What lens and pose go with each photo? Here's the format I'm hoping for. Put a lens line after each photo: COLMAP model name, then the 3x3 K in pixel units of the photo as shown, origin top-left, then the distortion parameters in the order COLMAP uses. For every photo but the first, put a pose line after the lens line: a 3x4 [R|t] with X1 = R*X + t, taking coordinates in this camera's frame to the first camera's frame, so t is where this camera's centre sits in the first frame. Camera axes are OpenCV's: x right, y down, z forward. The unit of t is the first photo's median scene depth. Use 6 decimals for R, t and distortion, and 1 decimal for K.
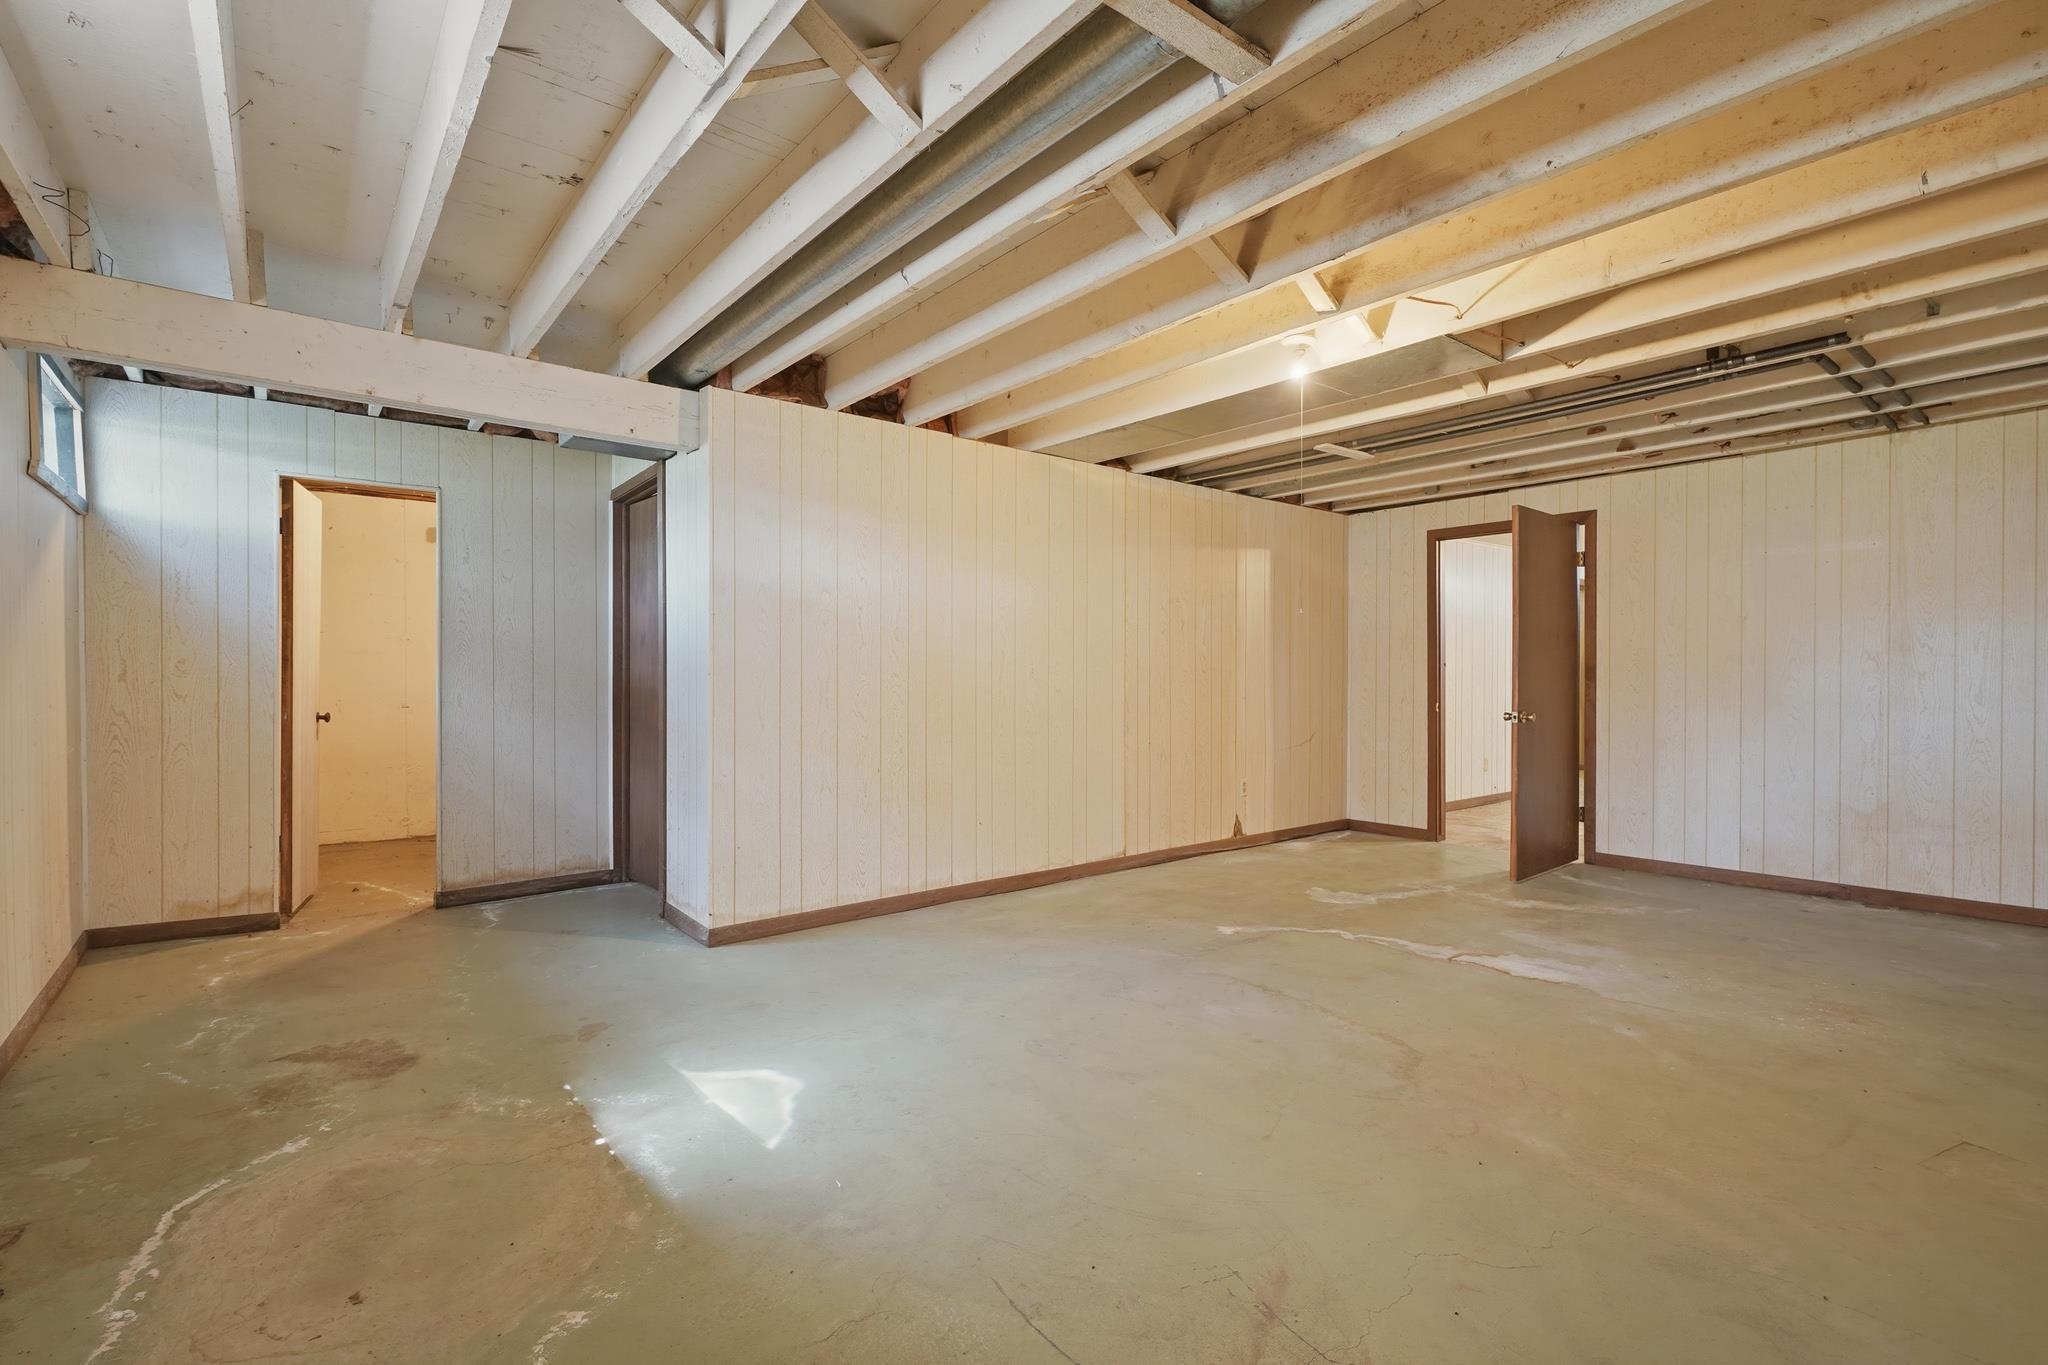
lens RADIAL K [[923.0, 0, 1024.0], [0, 923.0, 682.5], [0, 0, 1]] dist [-0.000136, -0.000117]
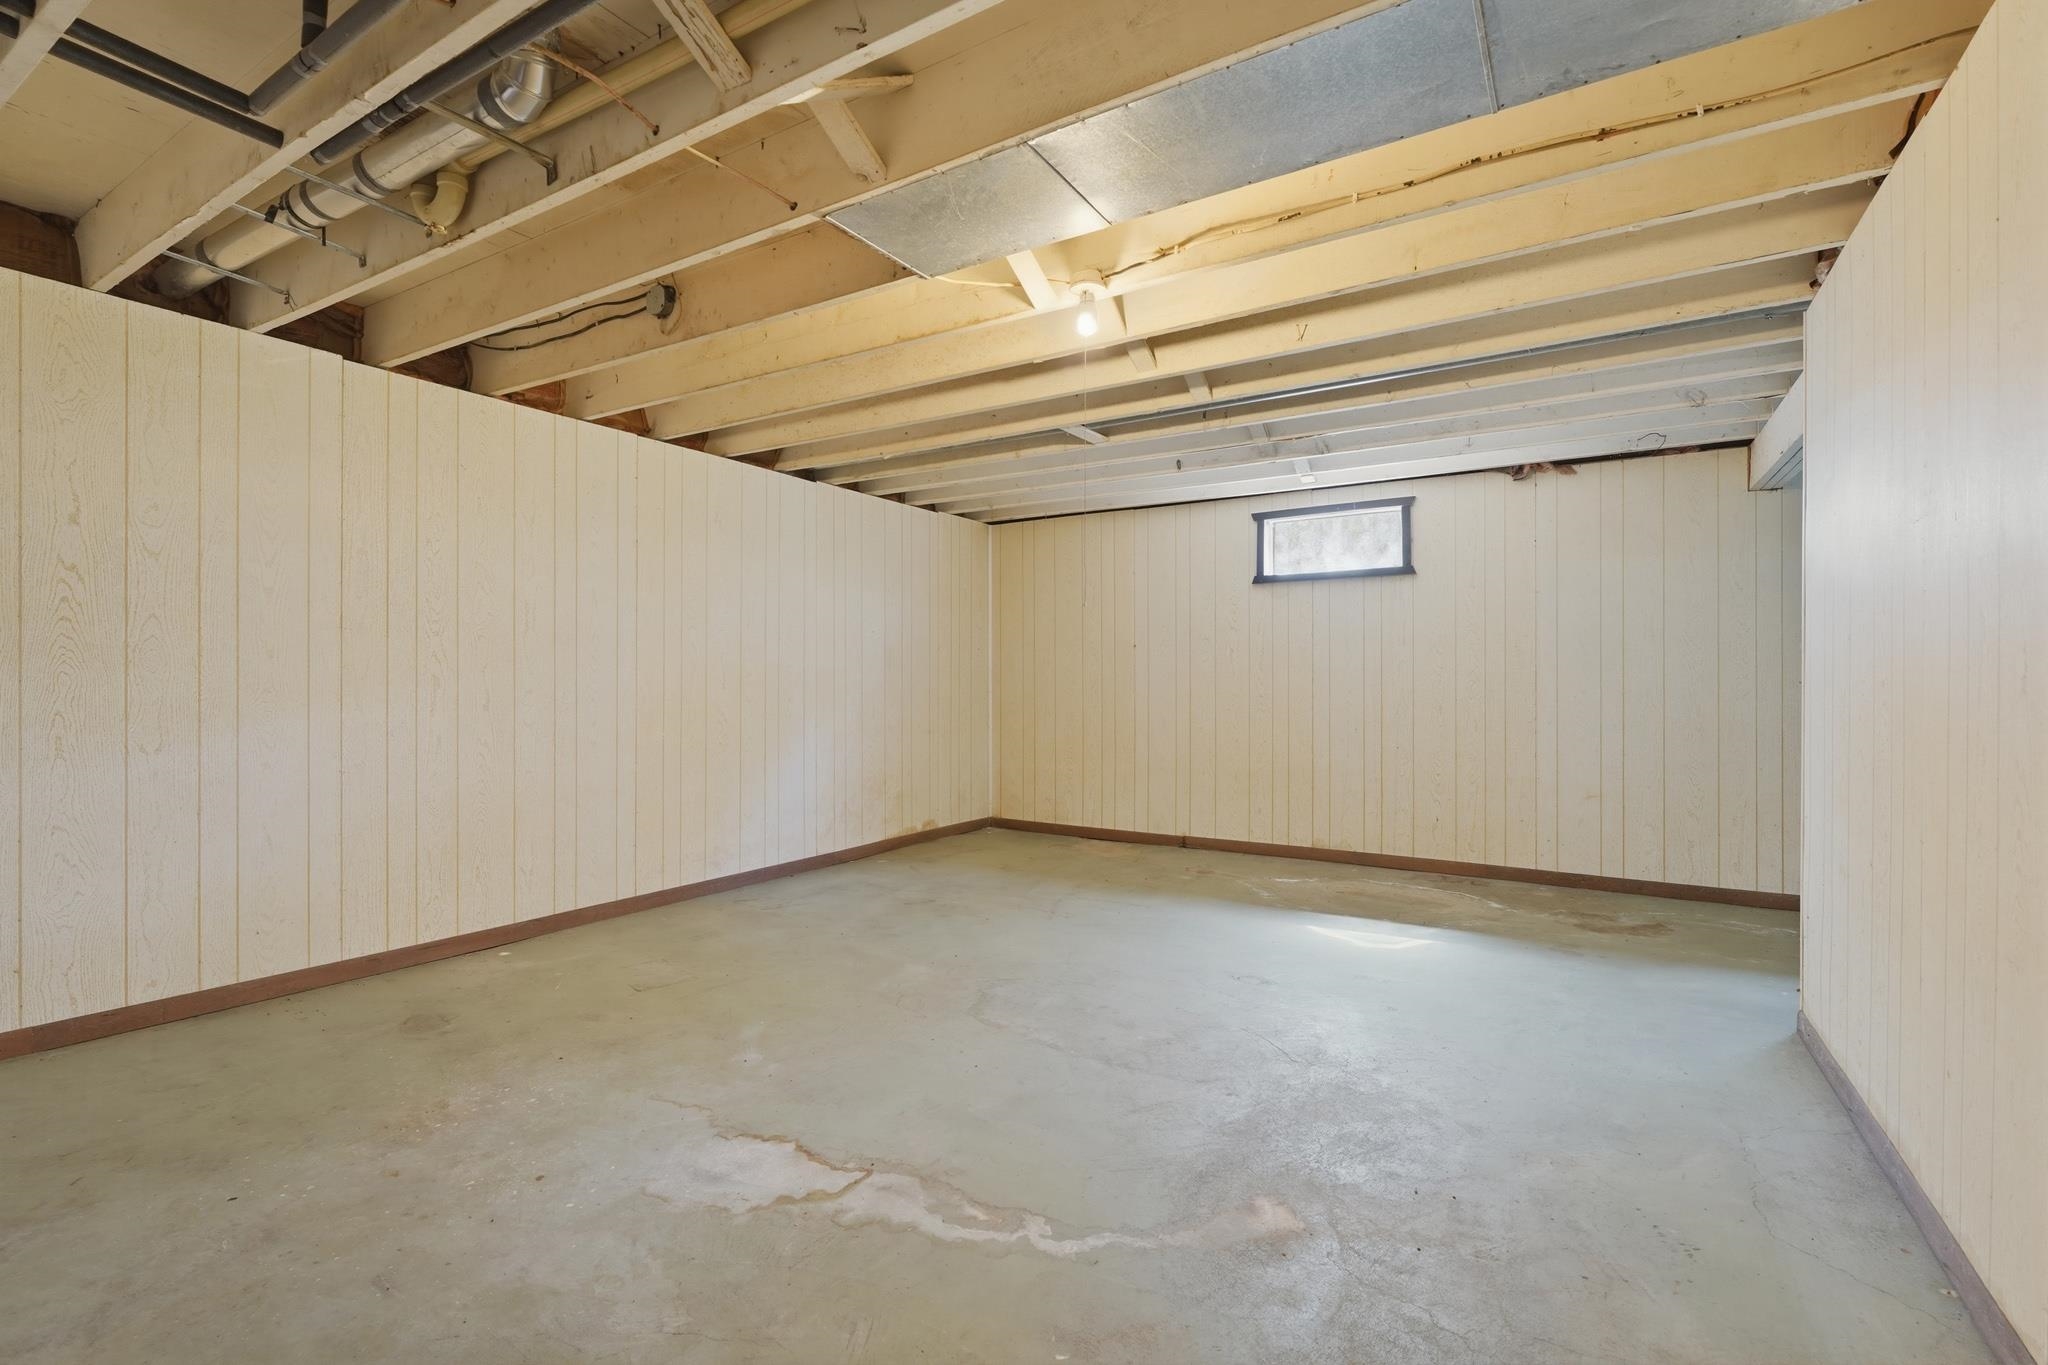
lens RADIAL K [[923.0, 0, 1024.0], [0, 923.0, 682.5], [0, 0, 1]] dist [-0.000136, -0.000117]
pose [[-0.940396, -0.002569, -0.340070, 0.635358], [-0.006808, 0.999913, 0.011274, -0.015229], [0.340012, 0.012917, -0.940332, 1.760555]]
